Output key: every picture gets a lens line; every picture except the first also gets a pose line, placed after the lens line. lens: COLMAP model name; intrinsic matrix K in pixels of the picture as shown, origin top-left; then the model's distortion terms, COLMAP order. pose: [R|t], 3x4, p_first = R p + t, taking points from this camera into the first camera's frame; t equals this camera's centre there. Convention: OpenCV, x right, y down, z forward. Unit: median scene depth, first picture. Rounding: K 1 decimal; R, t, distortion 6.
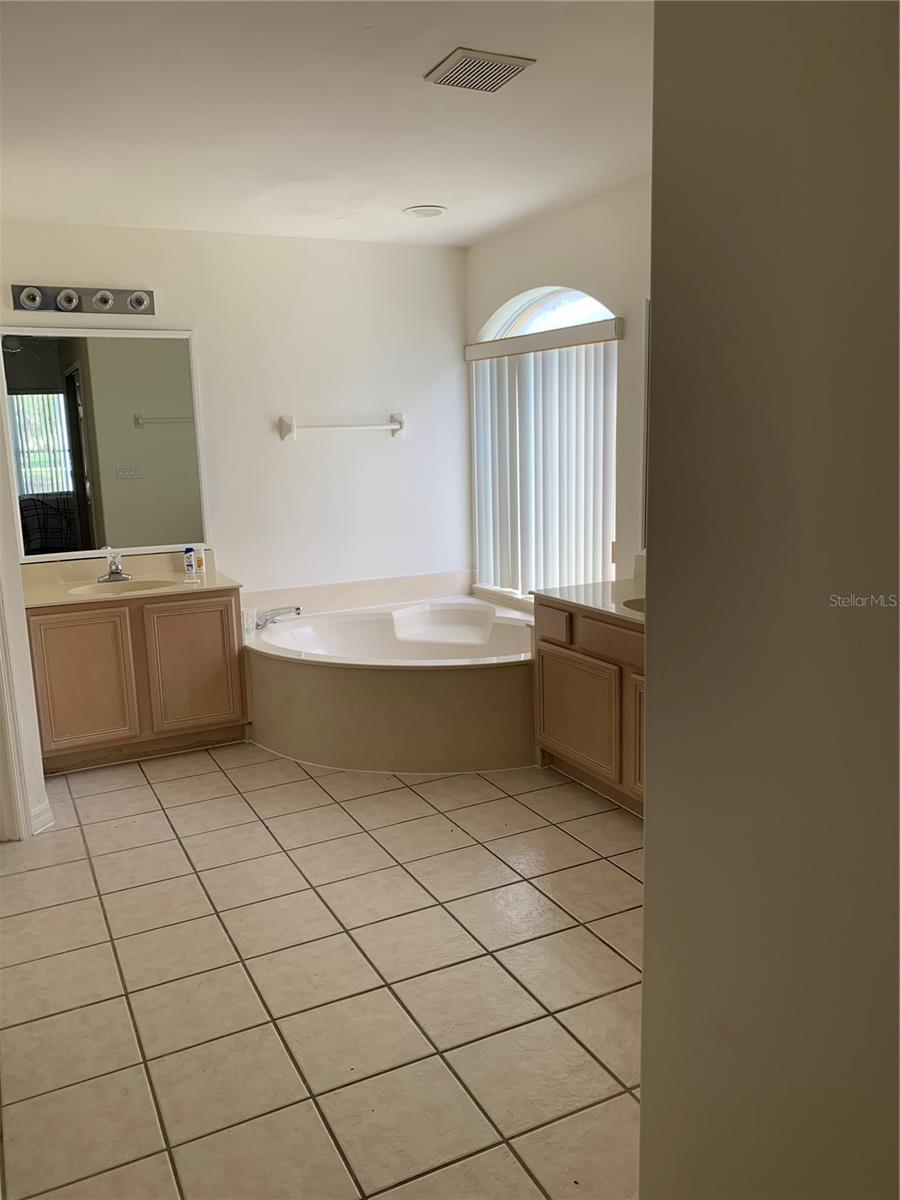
lens RADIAL K [[918.5, 0, 450.0], [0, 918.5, 600.0], [0, 0, 1]] dist [0.117370, -0.254601]
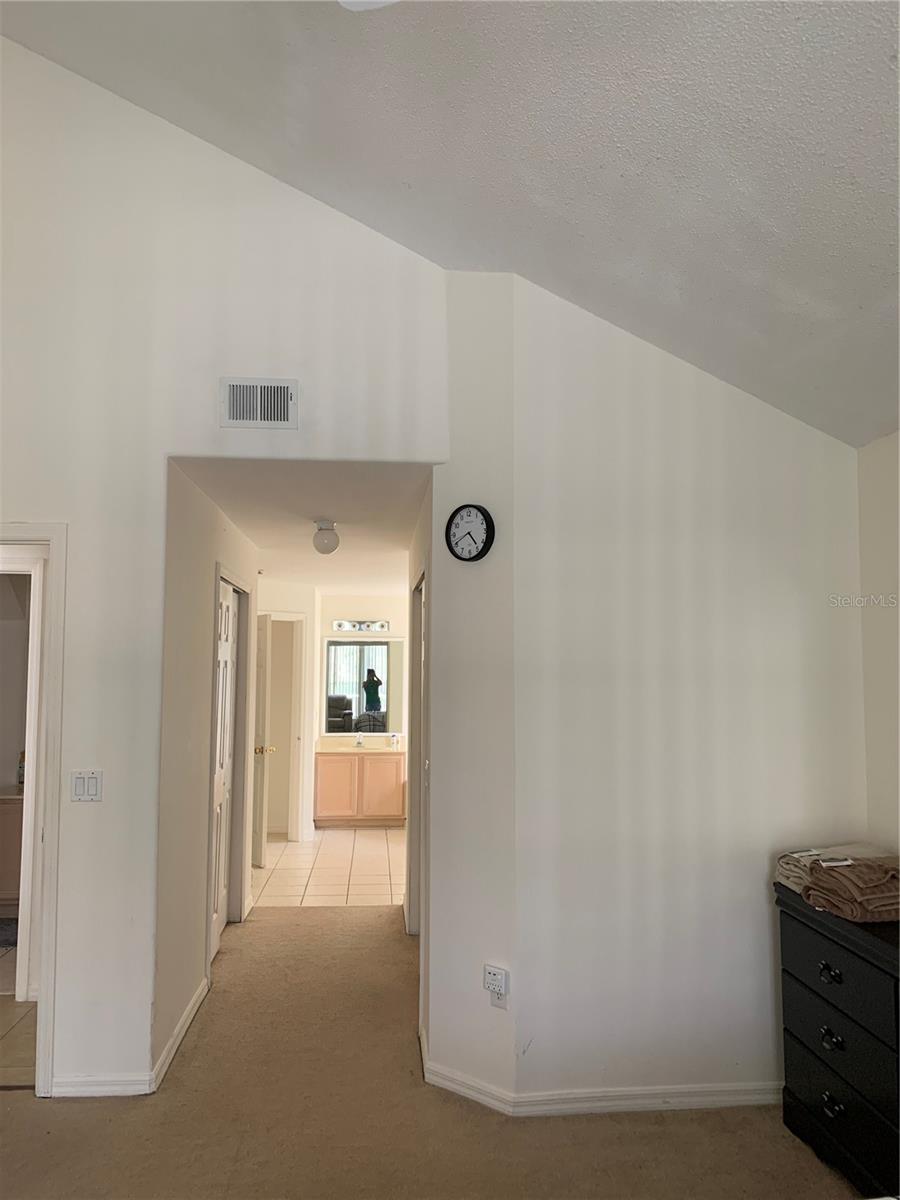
lens RADIAL K [[918.5, 0, 450.0], [0, 918.5, 600.0], [0, 0, 1]] dist [0.117370, -0.254601]
pose [[0.926669, 0.004146, -0.375855, 0.686555], [-0.098186, 0.967891, -0.231400, 0.131391], [0.362827, 0.251335, 0.897322, -1.014719]]
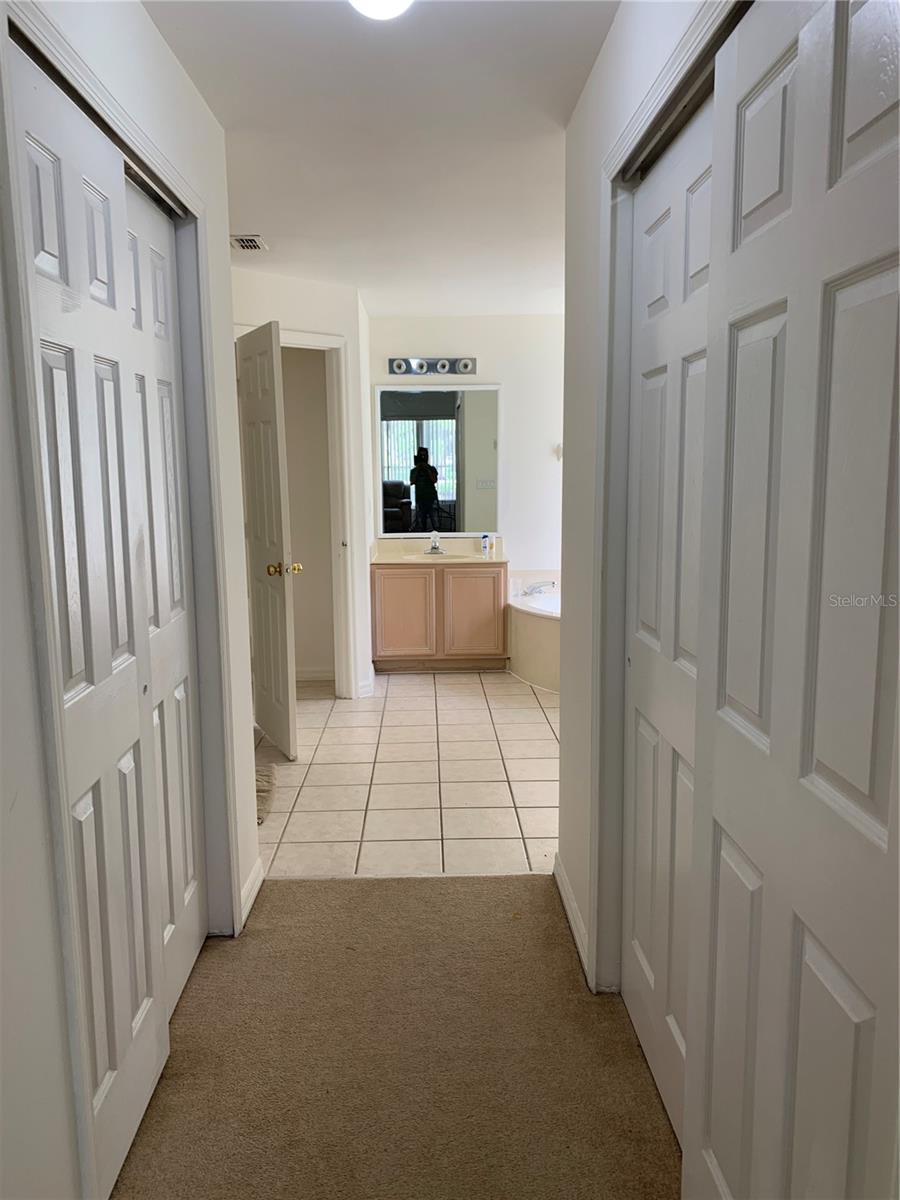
lens RADIAL K [[918.5, 0, 450.0], [0, 918.5, 600.0], [0, 0, 1]] dist [0.117370, -0.254601]
pose [[0.905396, 0.082441, -0.416486, 0.291725], [-0.090206, 0.995923, 0.001040, 0.051310], [0.414874, 0.036628, 0.909141, -0.339561]]
